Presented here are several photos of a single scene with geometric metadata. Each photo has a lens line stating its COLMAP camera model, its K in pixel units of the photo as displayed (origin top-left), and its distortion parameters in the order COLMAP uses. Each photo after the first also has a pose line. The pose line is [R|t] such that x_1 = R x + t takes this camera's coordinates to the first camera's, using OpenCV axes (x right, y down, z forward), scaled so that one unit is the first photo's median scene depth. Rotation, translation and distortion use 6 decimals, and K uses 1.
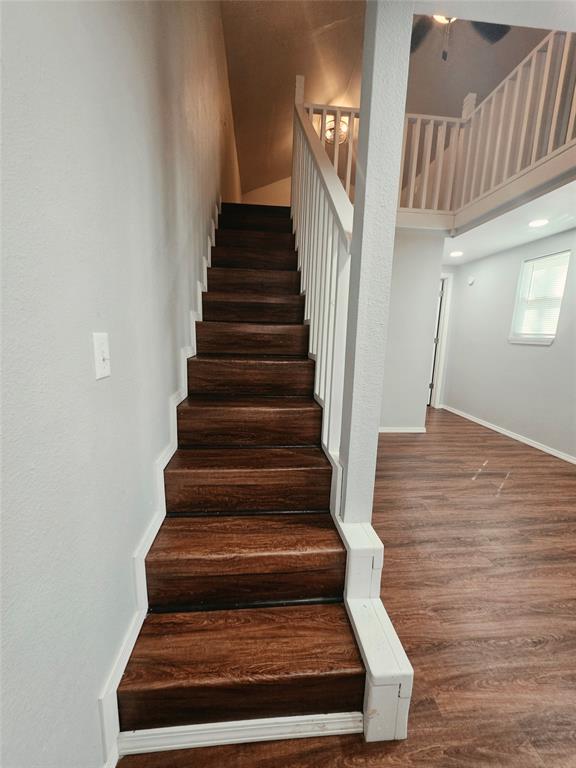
lens RADIAL K [[309.3, 0, 285.7], [0, 309.3, 385.2], [0, 0, 1]] dist [0.000548, -0.000400]
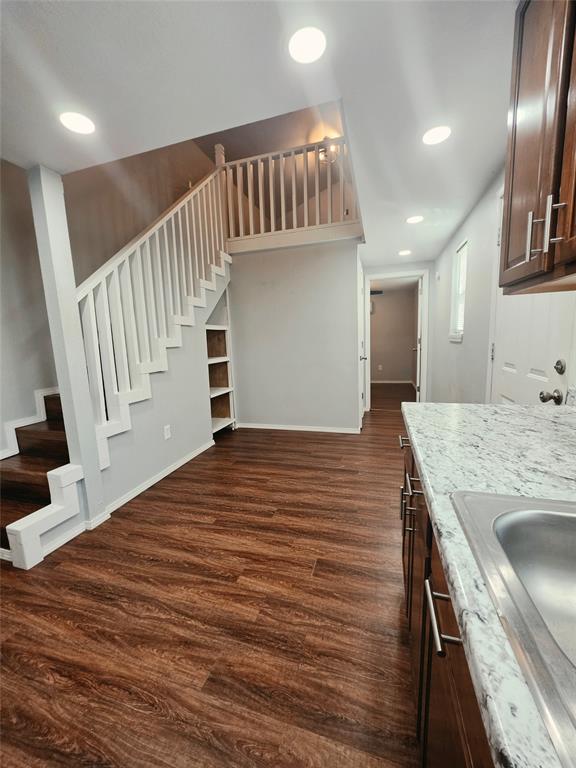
lens RADIAL K [[309.3, 0, 285.7], [0, 309.3, 385.2], [0, 0, 1]] dist [0.000548, -0.000400]
pose [[0.920446, -0.007325, -0.390802, 0.761751], [-0.001895, 0.999729, -0.023203, 0.020597], [0.390866, 0.022097, 0.920182, -0.039070]]
